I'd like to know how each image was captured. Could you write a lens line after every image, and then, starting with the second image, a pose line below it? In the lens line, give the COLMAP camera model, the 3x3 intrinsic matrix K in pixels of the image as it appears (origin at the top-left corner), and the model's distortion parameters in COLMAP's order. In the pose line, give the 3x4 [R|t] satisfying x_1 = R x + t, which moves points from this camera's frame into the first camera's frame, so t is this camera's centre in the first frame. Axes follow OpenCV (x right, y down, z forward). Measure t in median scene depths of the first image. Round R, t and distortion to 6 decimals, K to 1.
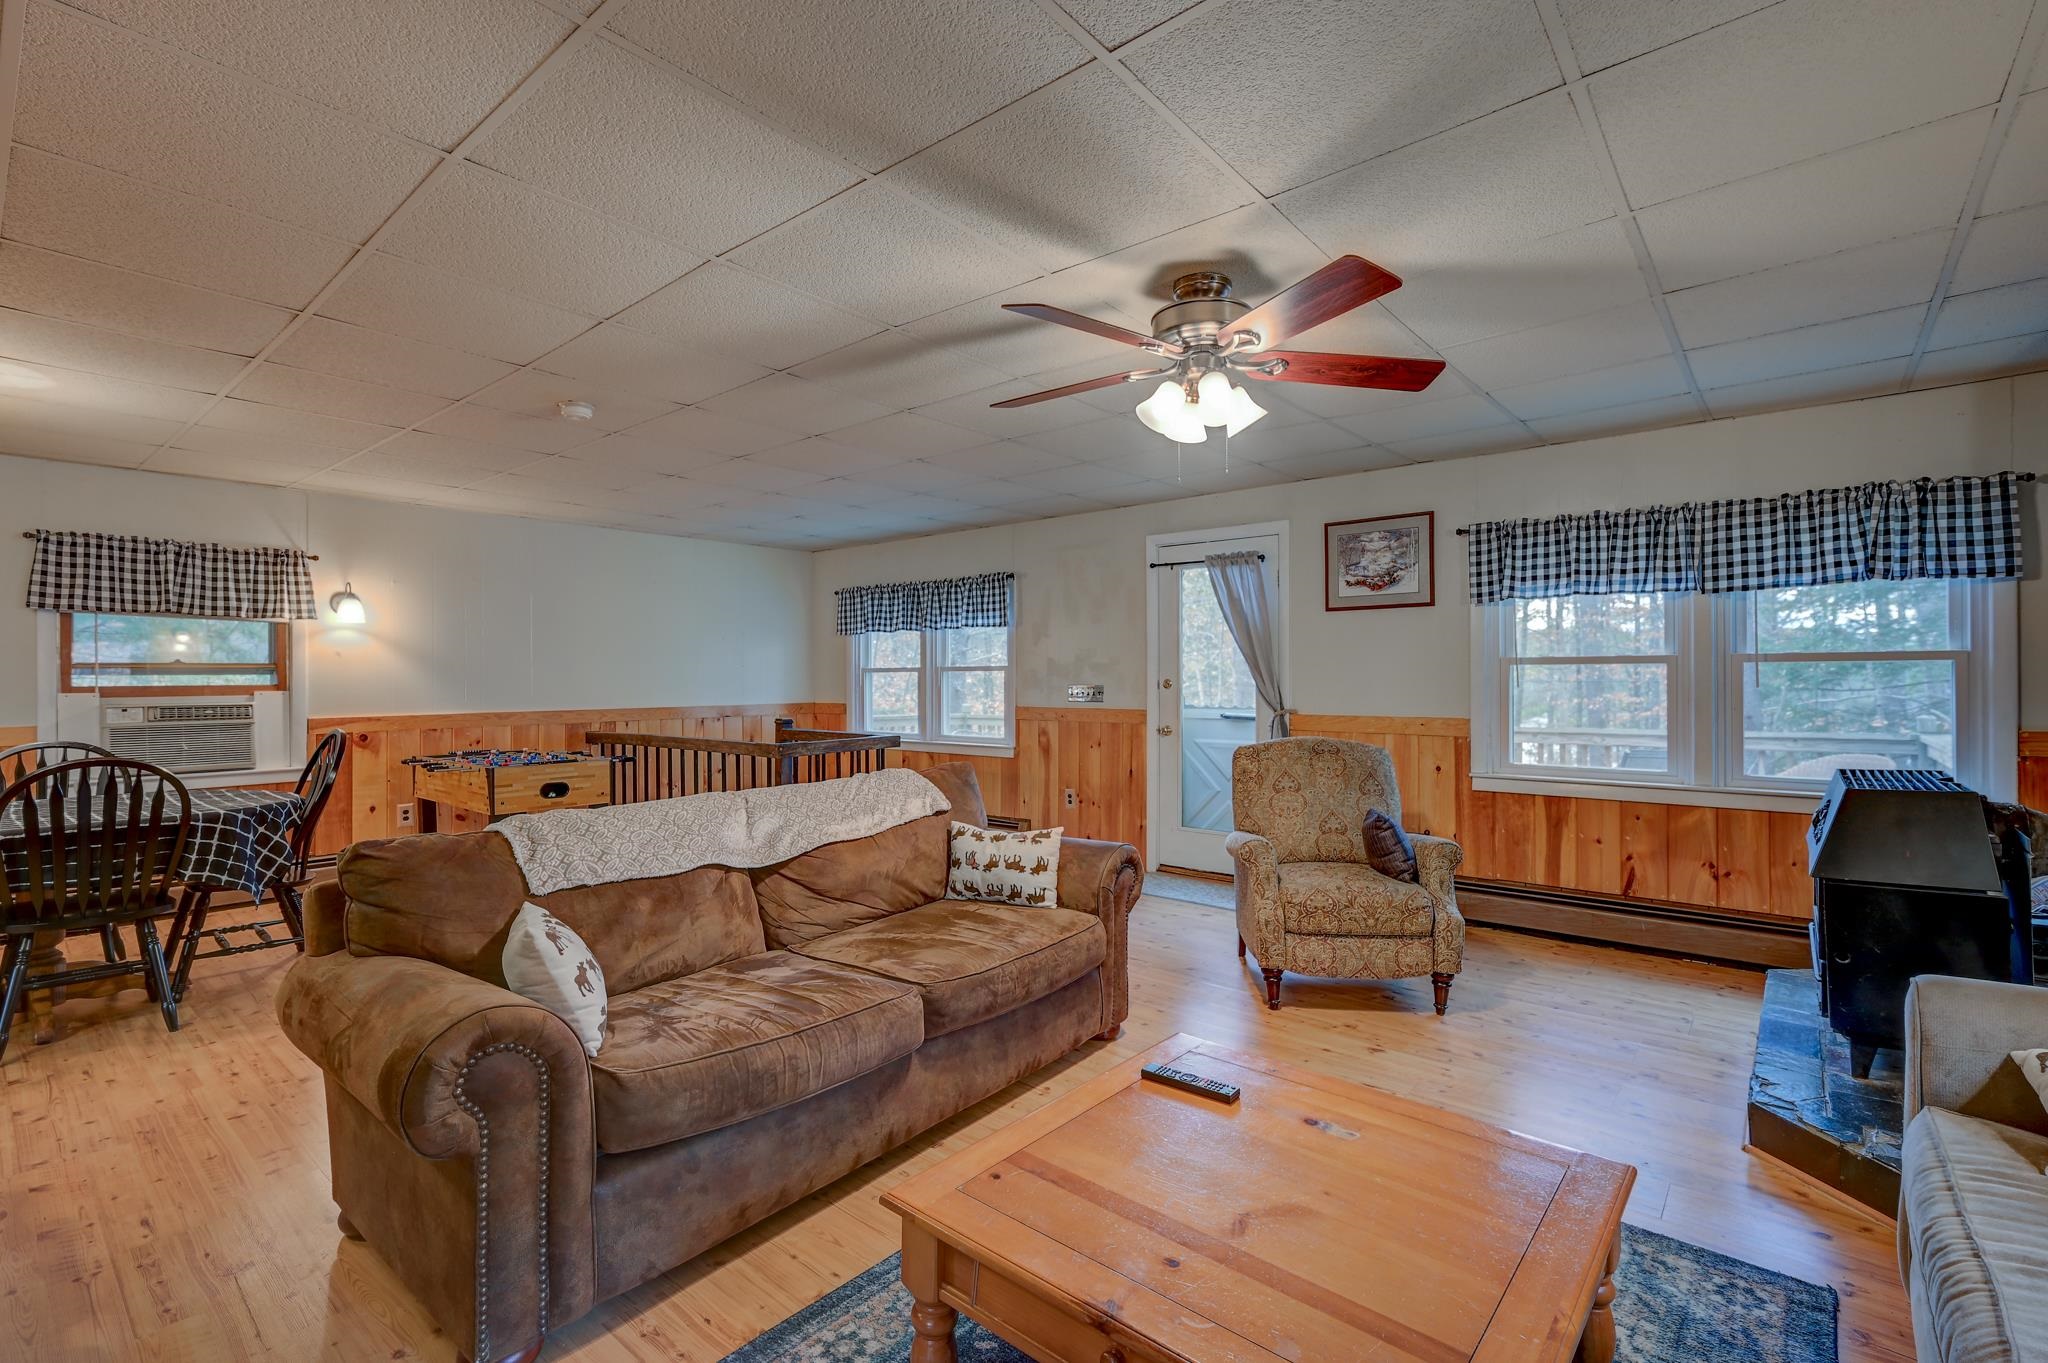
lens RADIAL K [[919.2, 0, 1027.6], [0, 919.2, 674.8], [0, 0, 1]] dist [0.002396, 0.000741]
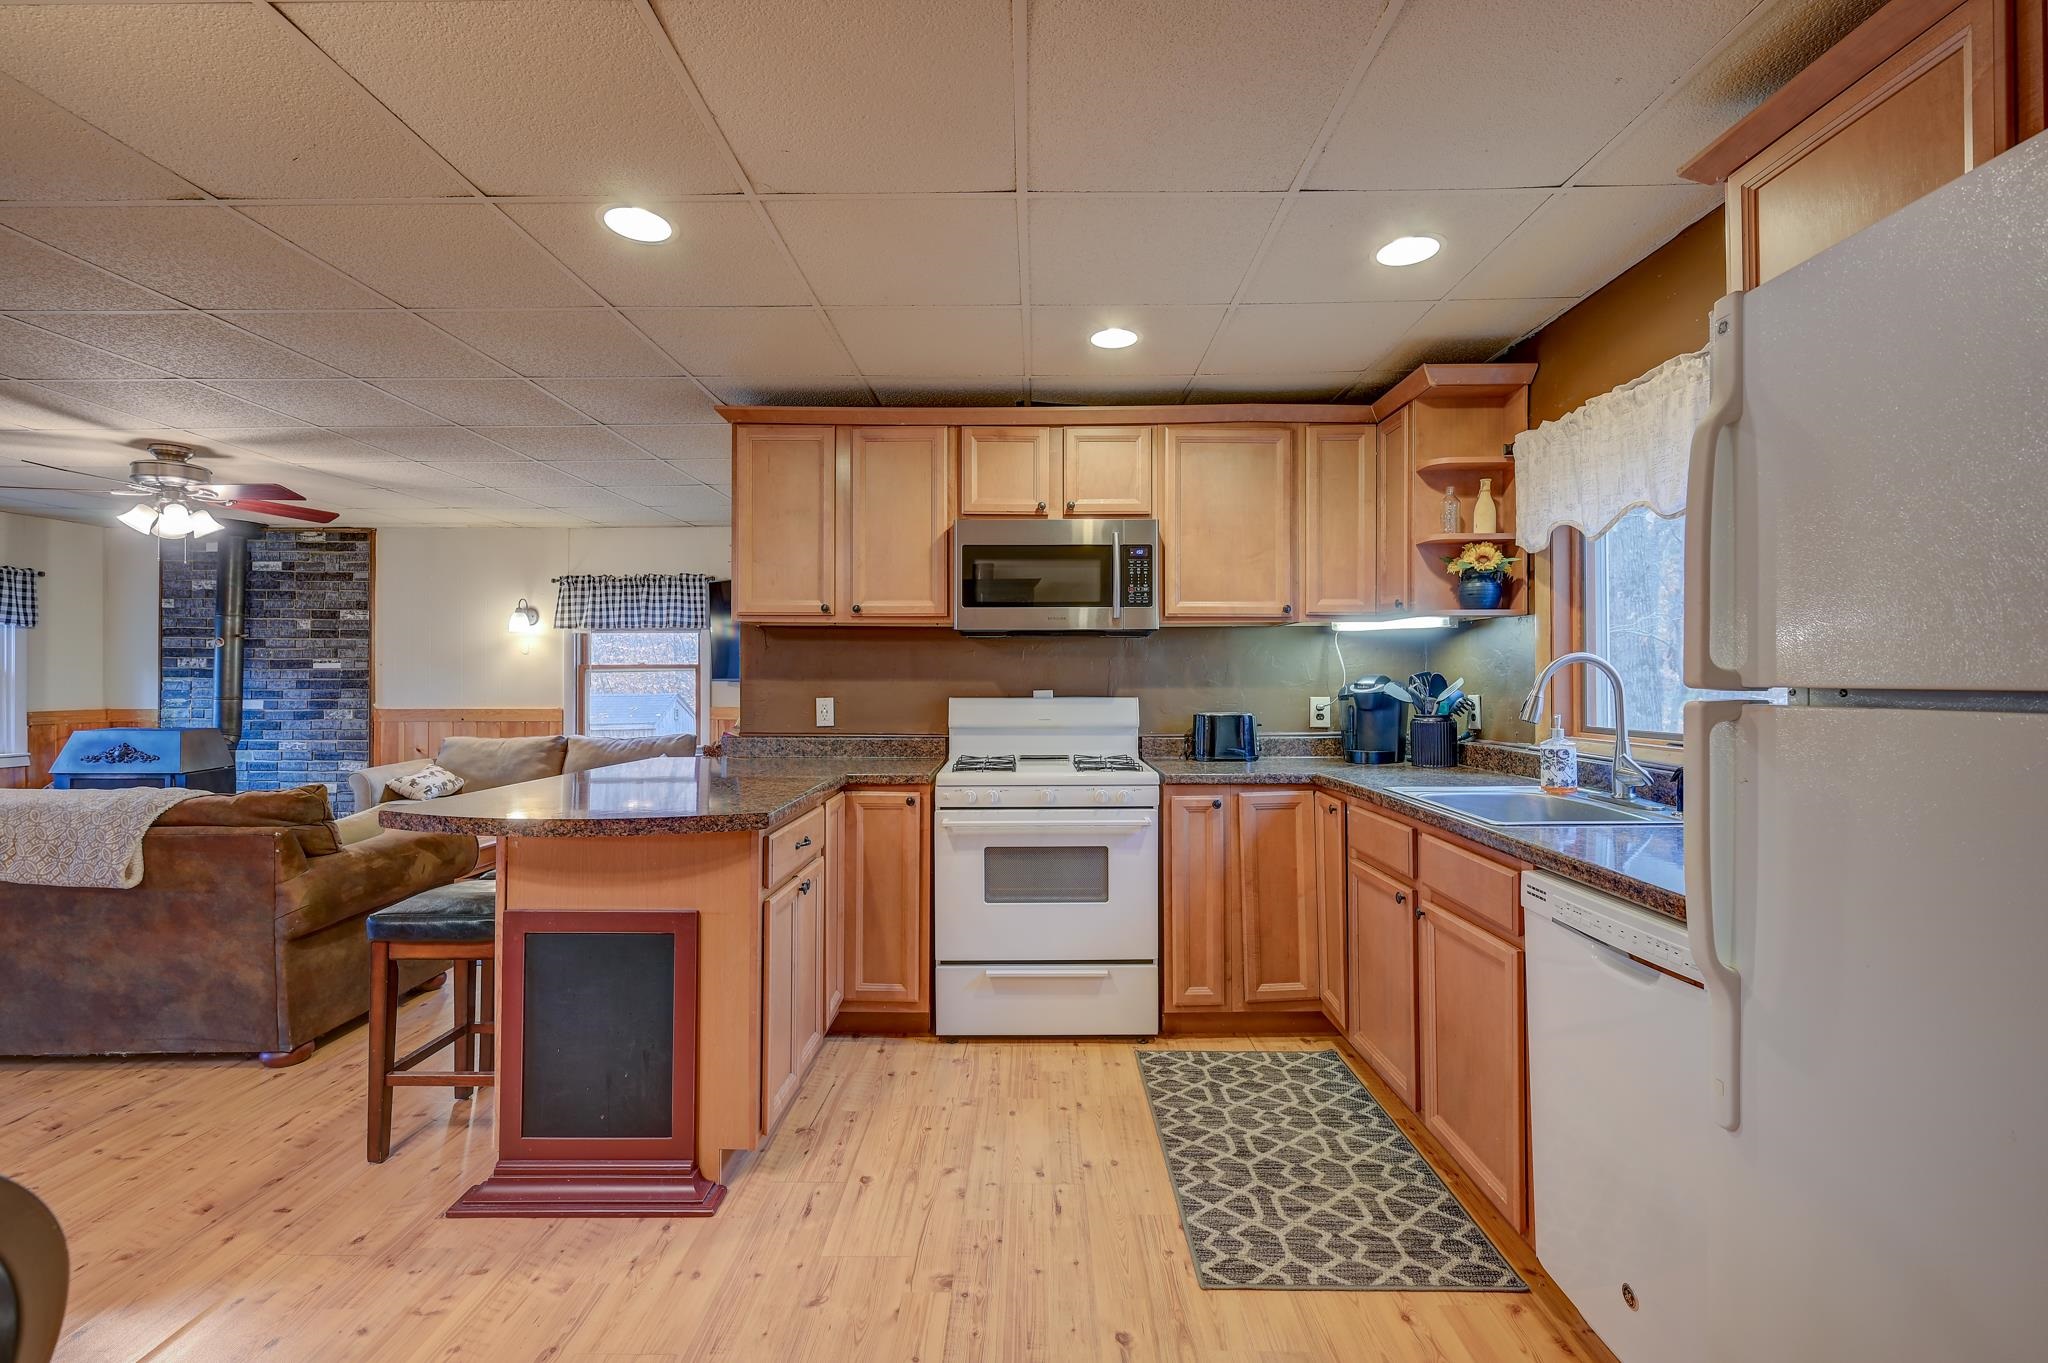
lens RADIAL K [[905.0, 0, 1027.4], [0, 905.0, 674.6], [0, 0, 1]] dist [0.001389, 0.000215]
pose [[-0.639161, 0.009992, 0.769008, -1.120375], [0.003407, 0.999943, -0.010162, 0.009158], [-0.769066, -0.003875, -0.639158, 0.453834]]
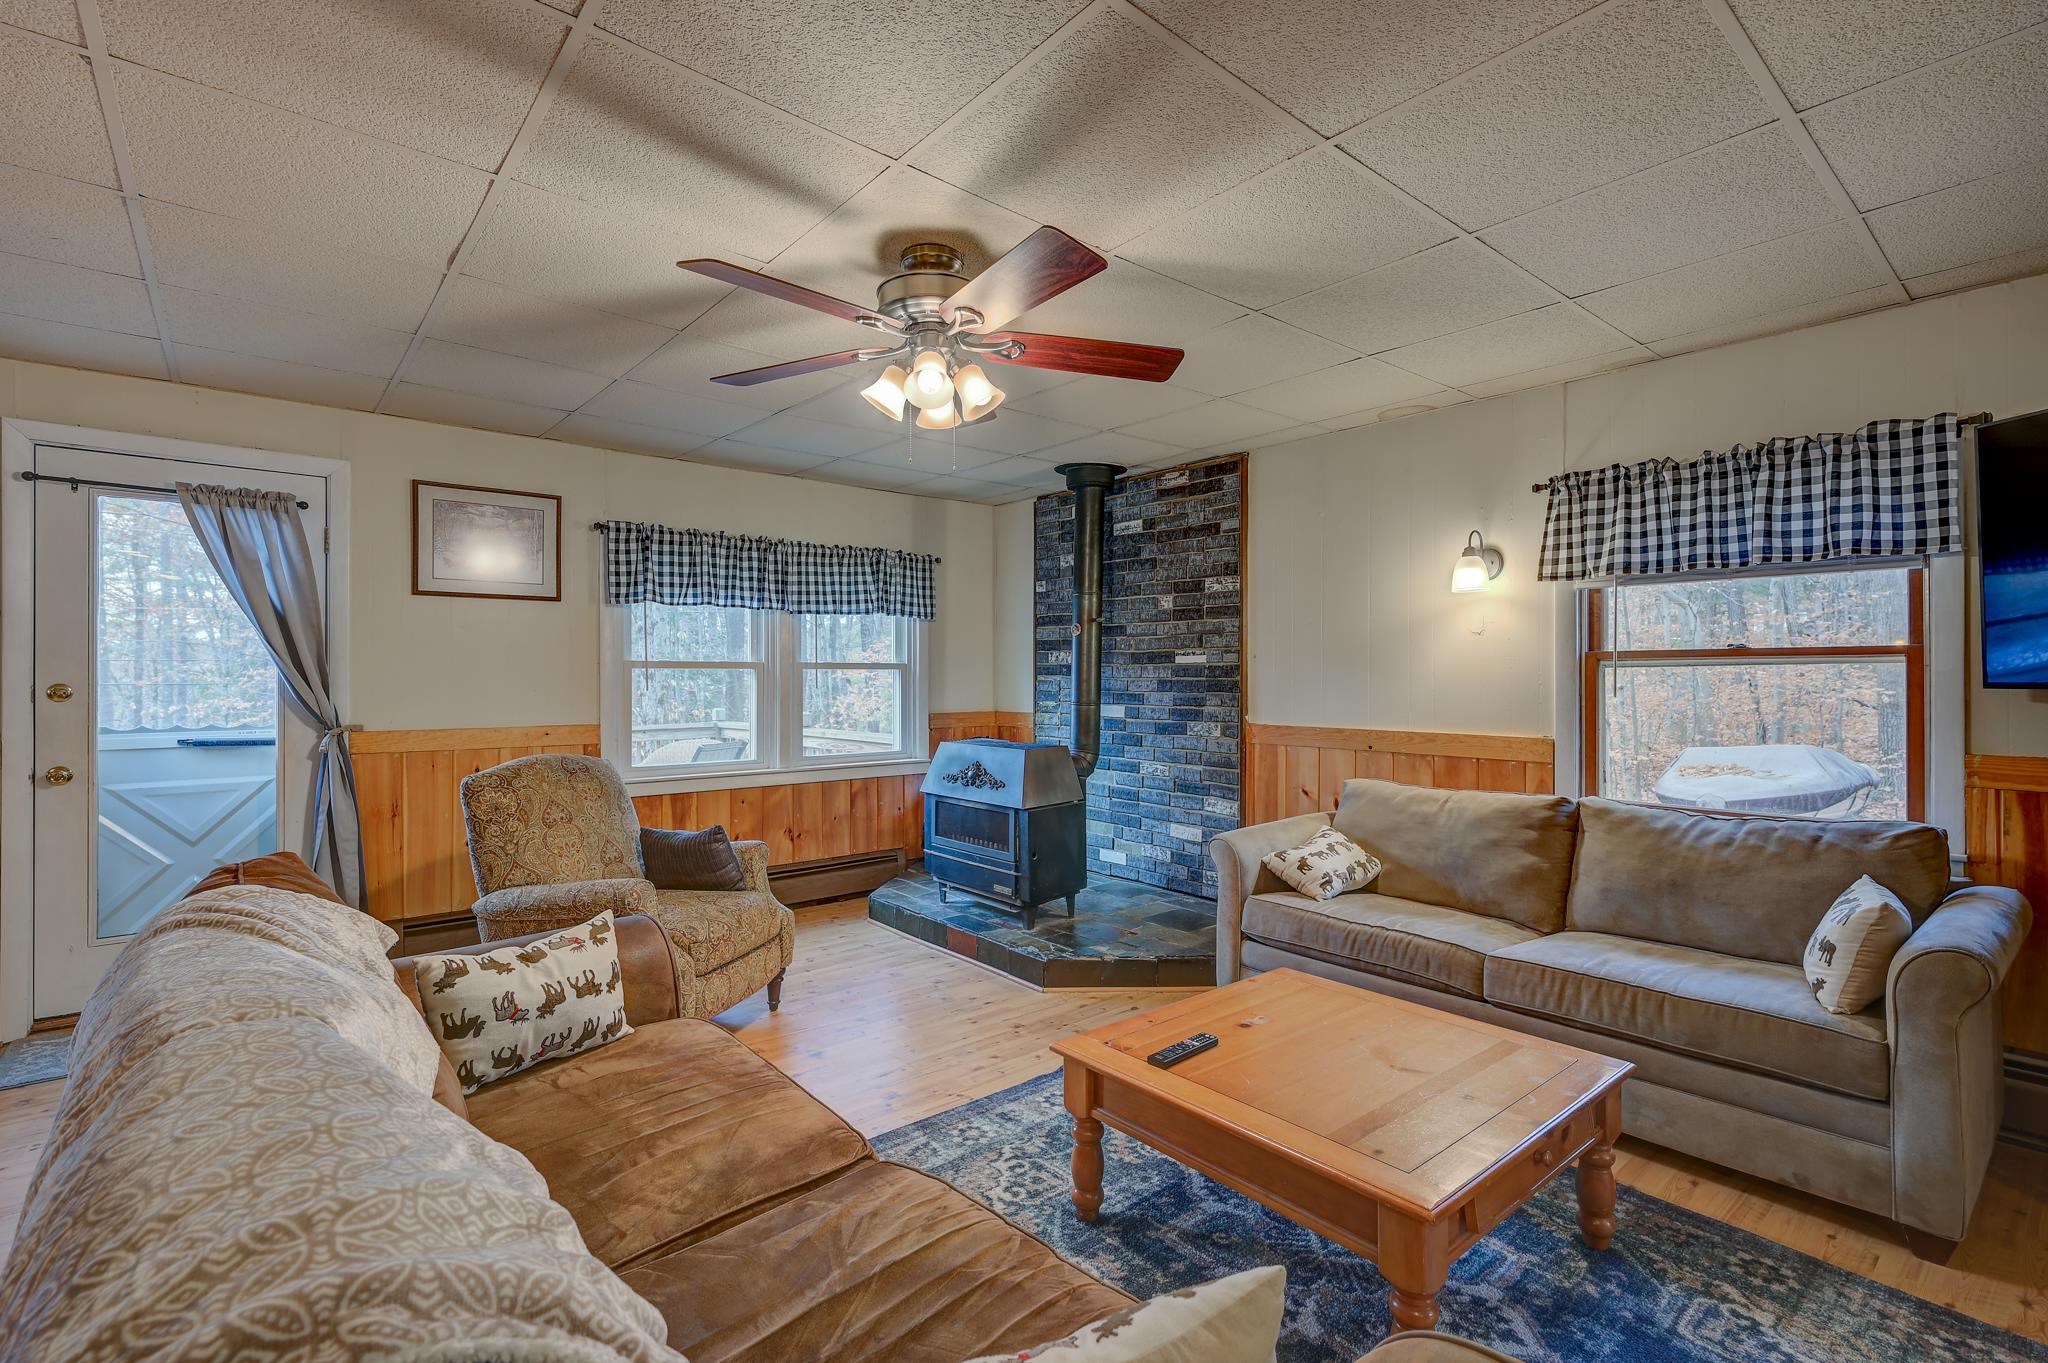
lens RADIAL K [[925.9, 0, 1027.5], [0, 925.9, 674.2], [0, 0, 1]] dist [0.000790, 0.000436]
pose [[0.166852, 0.006364, 0.985961, -0.378496], [-0.003163, 0.999977, -0.005919, 0.000290], [-0.985977, -0.002131, 0.166868, 0.398761]]
